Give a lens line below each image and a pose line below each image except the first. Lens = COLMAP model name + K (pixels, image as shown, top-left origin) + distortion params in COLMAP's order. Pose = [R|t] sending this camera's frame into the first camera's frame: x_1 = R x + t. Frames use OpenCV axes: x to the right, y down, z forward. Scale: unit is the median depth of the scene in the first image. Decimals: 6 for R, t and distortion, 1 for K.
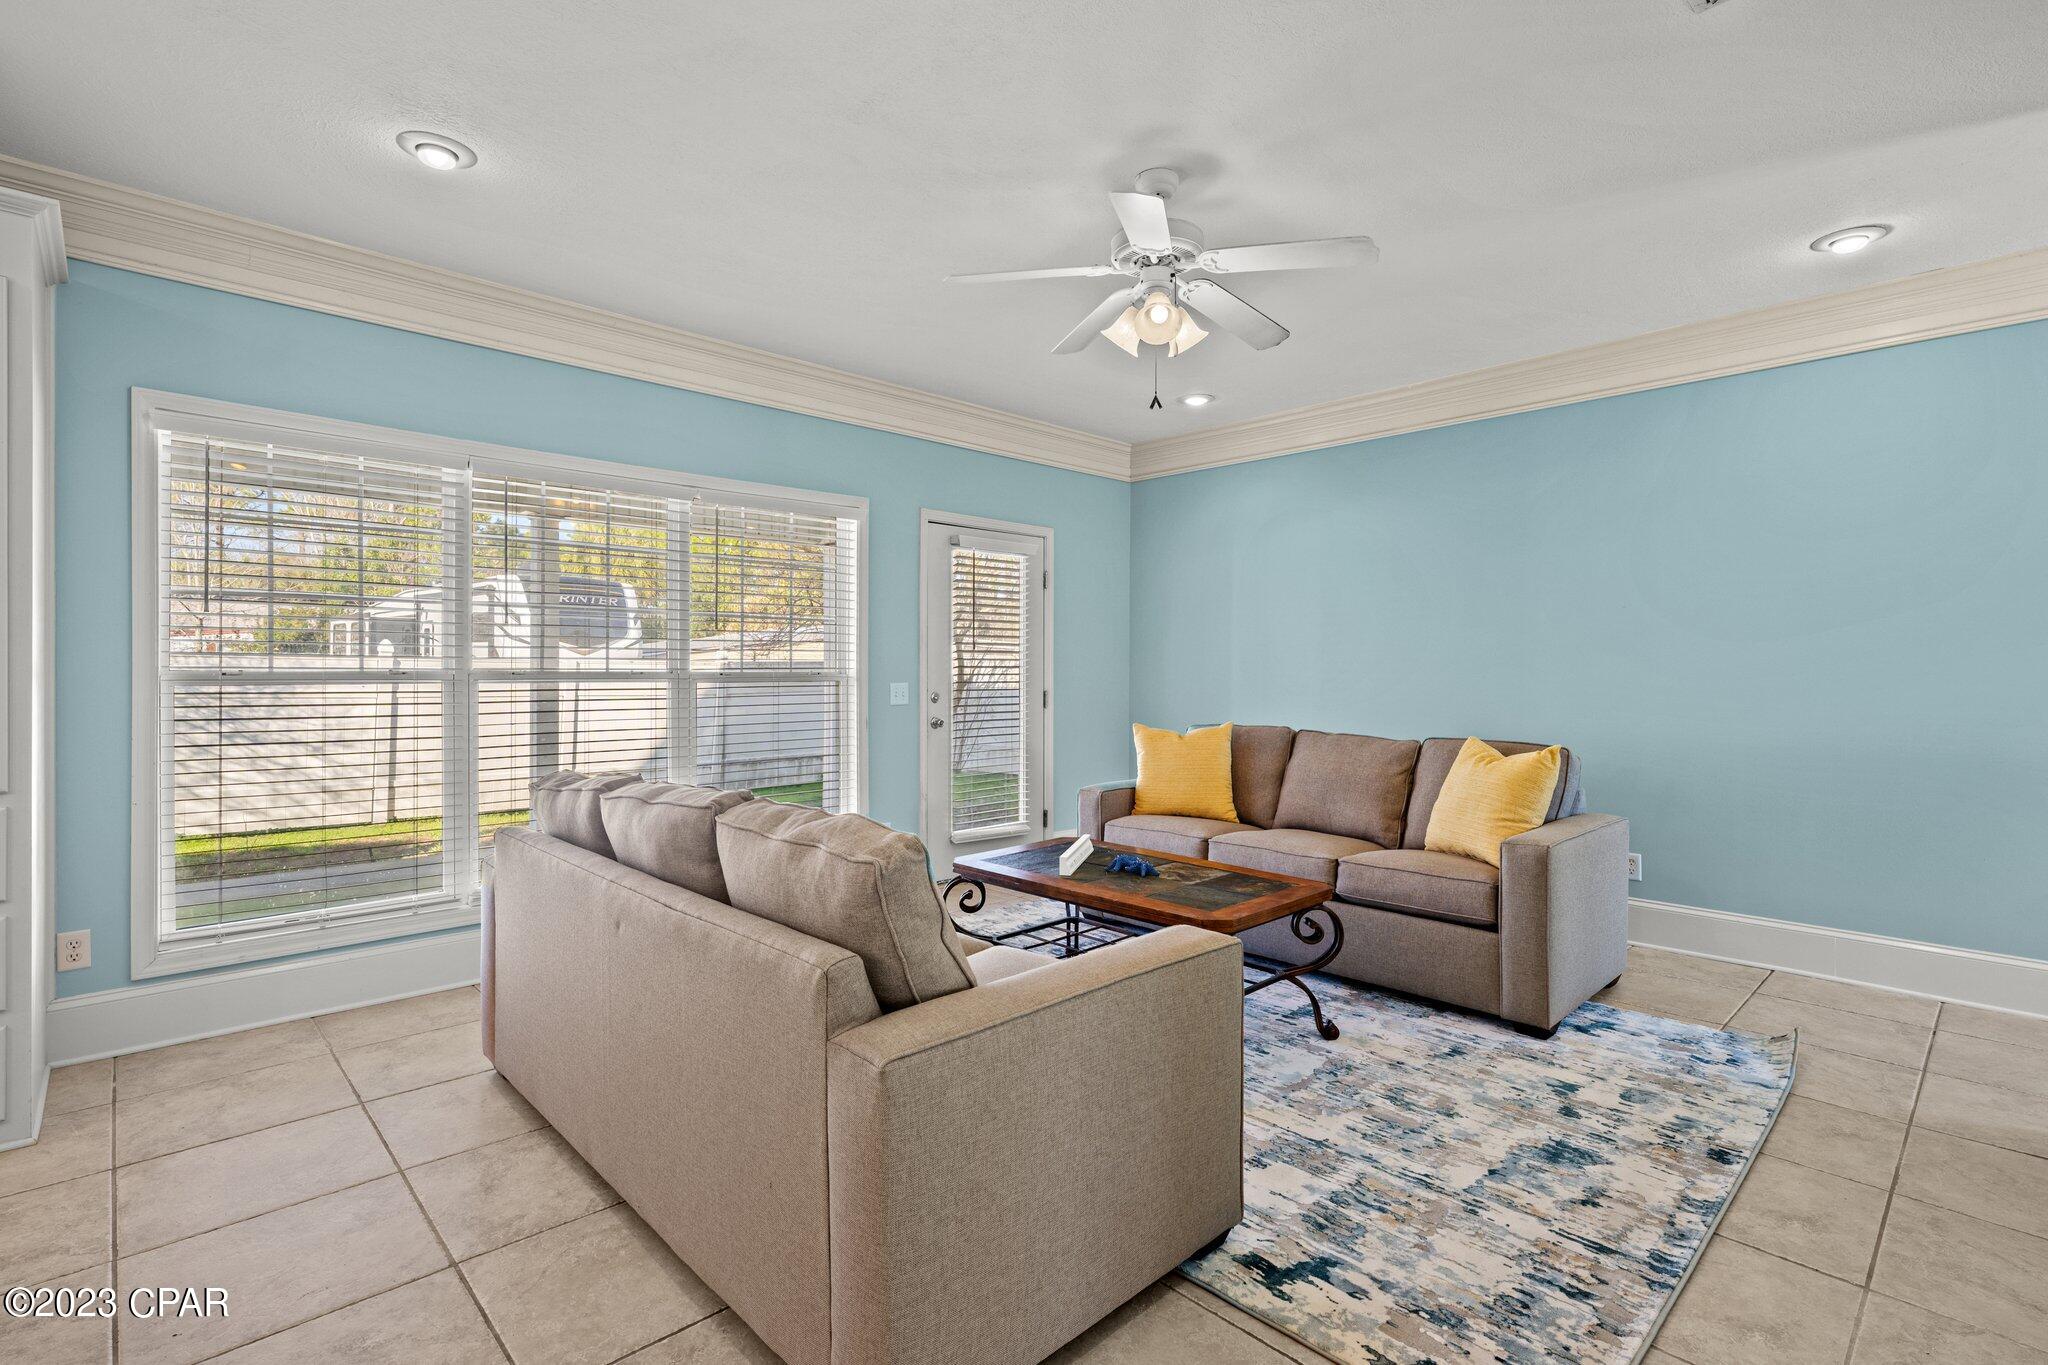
lens RADIAL K [[955.2, 0, 1026.5], [0, 955.2, 669.6], [0, 0, 1]] dist [-0.001239, 0.005085]
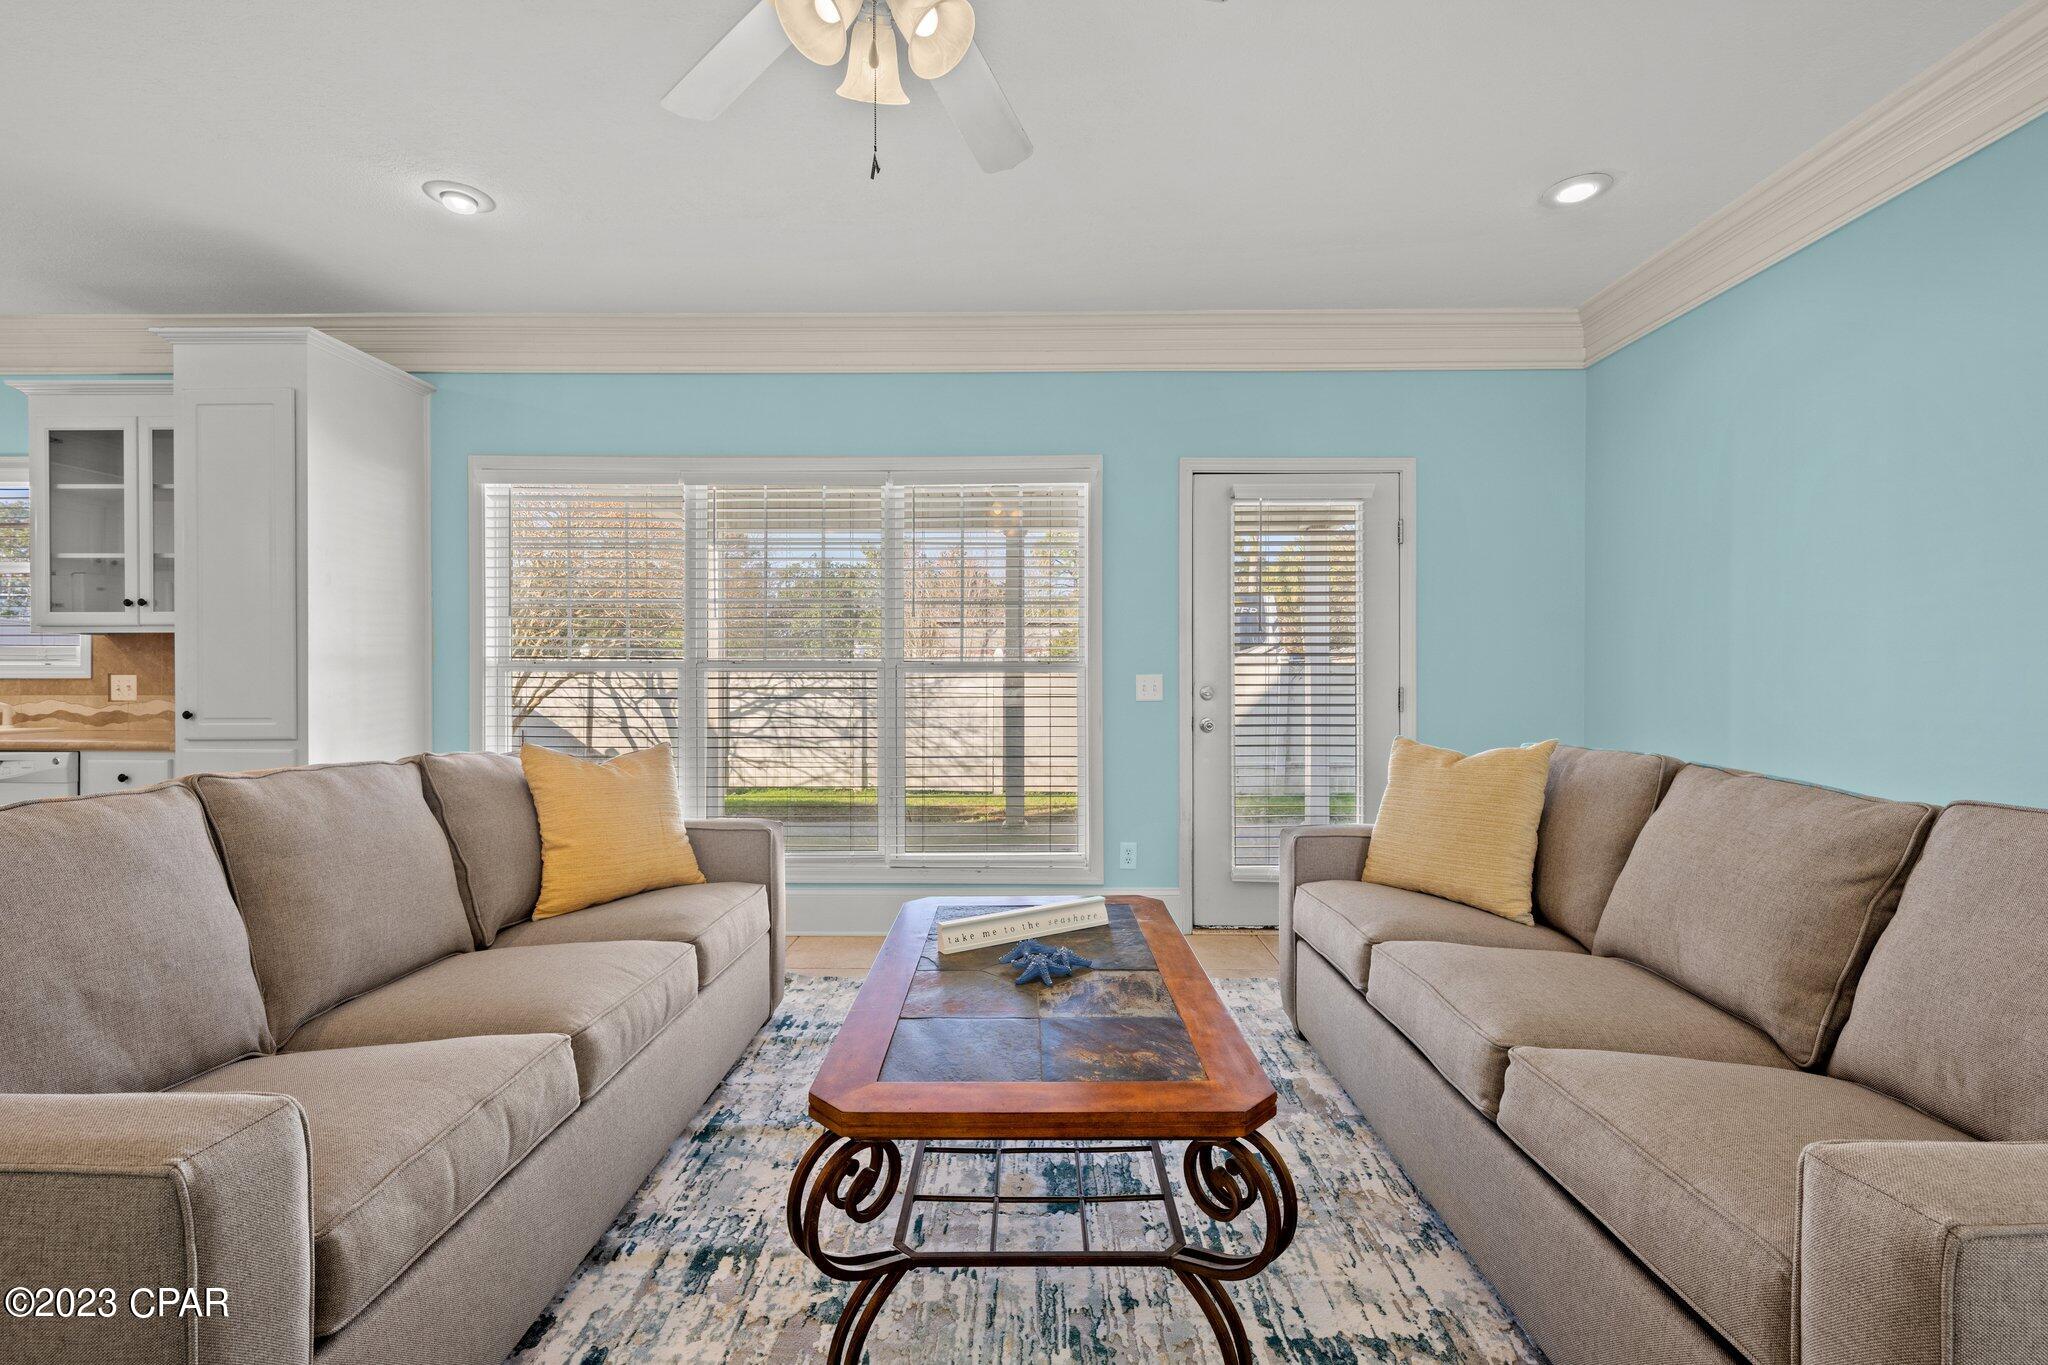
lens RADIAL K [[886.7, 0, 1028.9], [0, 886.7, 674.8], [0, 0, 1]] dist [-0.000565, 0.000257]
pose [[0.714962, -0.003317, -0.699155, 0.543864], [0.001181, 0.999993, -0.003536, 0.028158], [0.699162, 0.001703, 0.714961, 0.644245]]
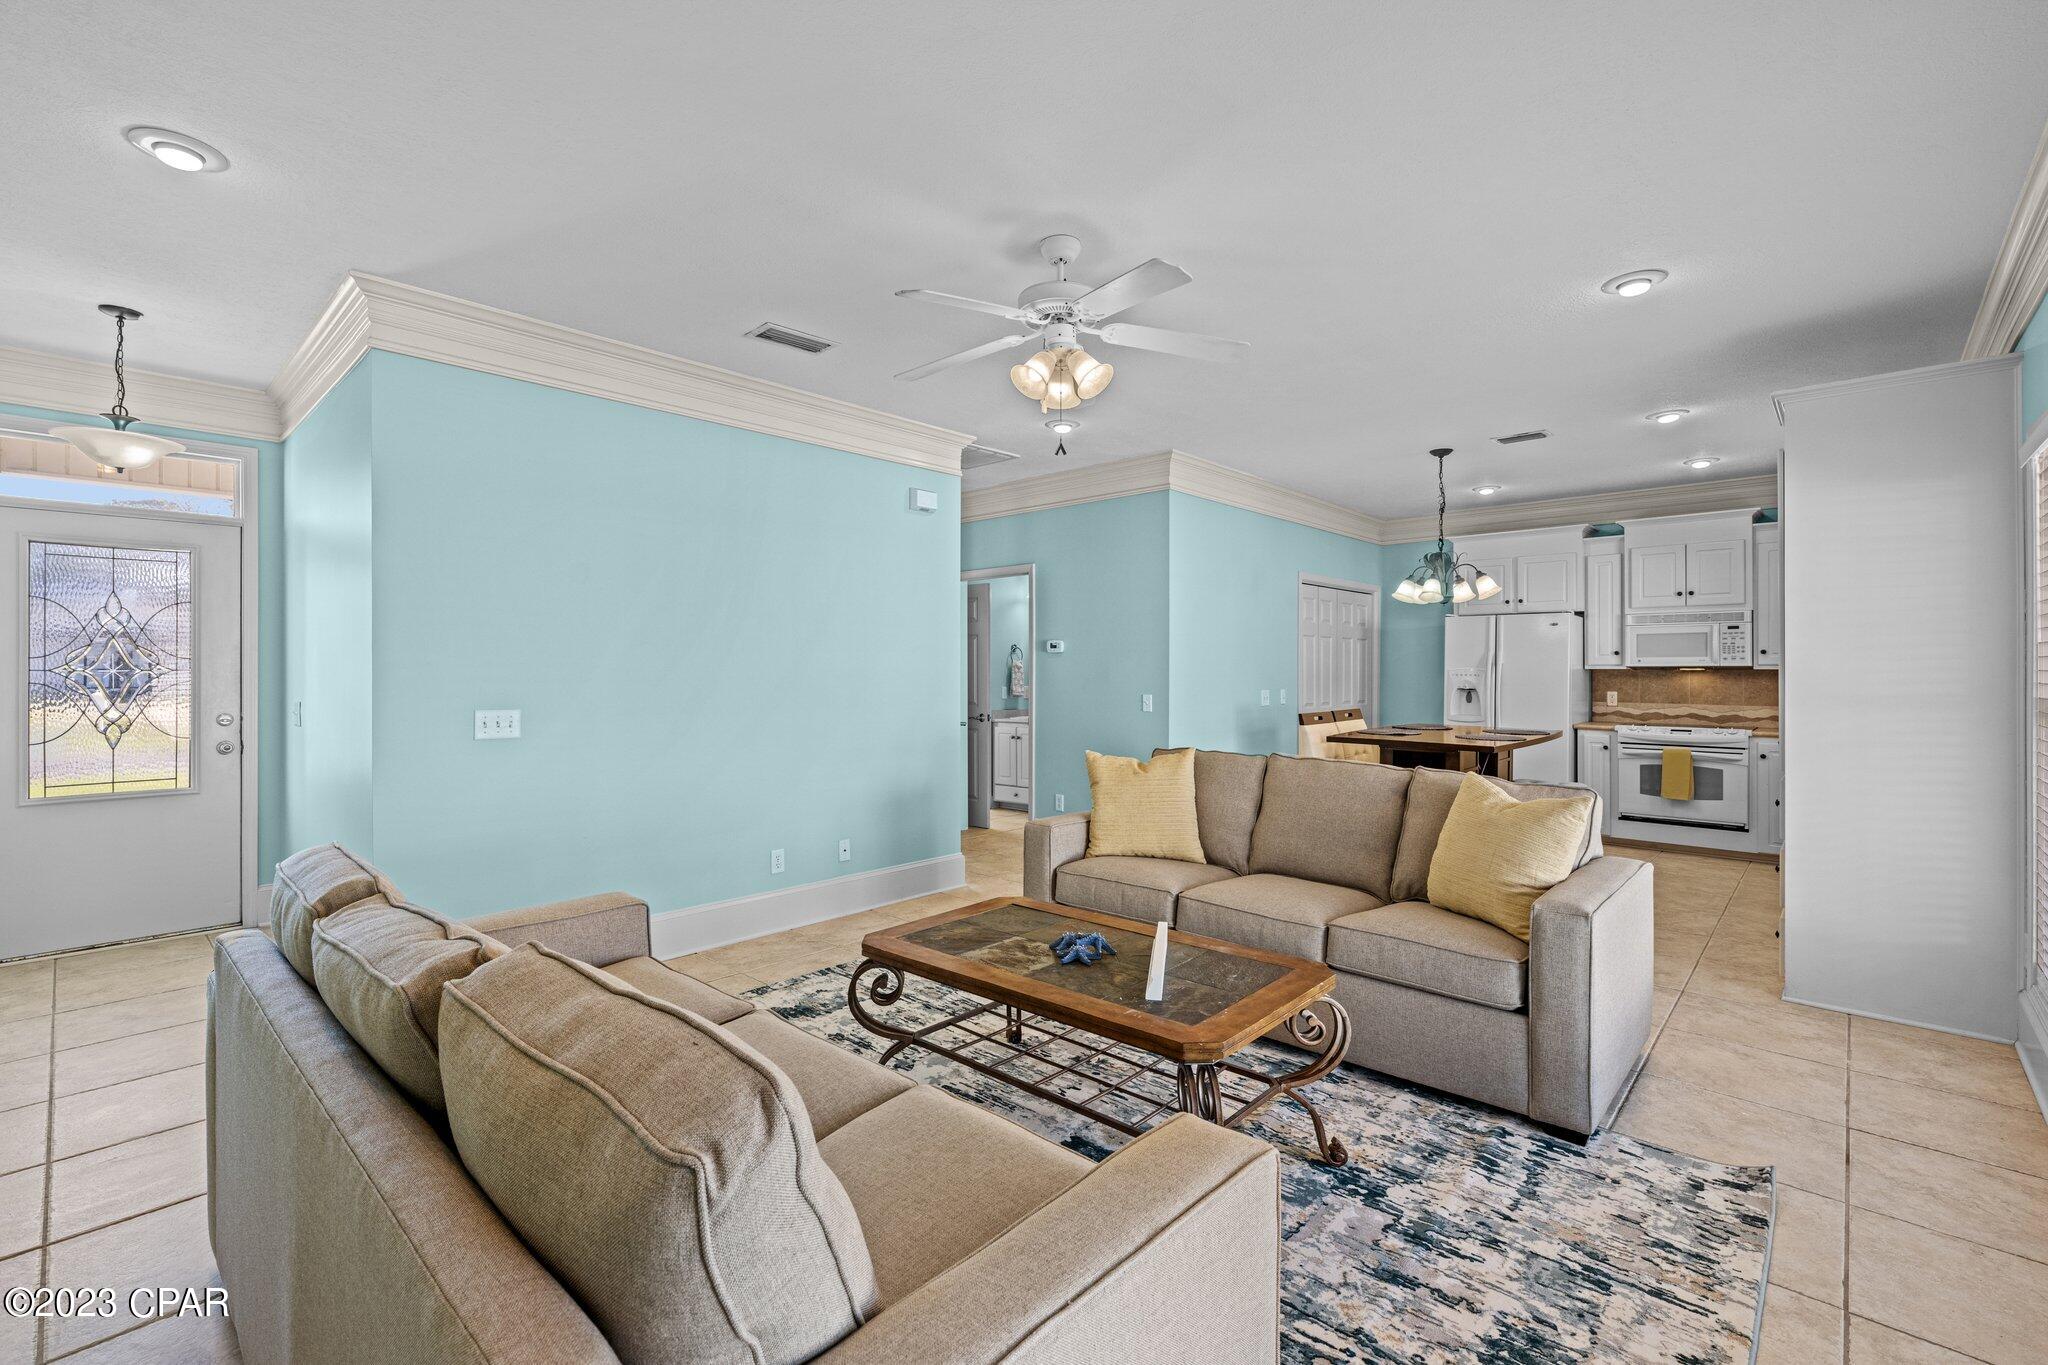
lens RADIAL K [[892.9, 0, 1026.6], [0, 892.9, 666.9], [0, 0, 1]] dist [-0.001072, -0.000567]
pose [[-0.998132, -0.005046, -0.060887, 0.221598], [-0.005014, 0.999987, -0.000670, -0.030092], [0.060890, -0.000363, -0.998144, 1.895719]]
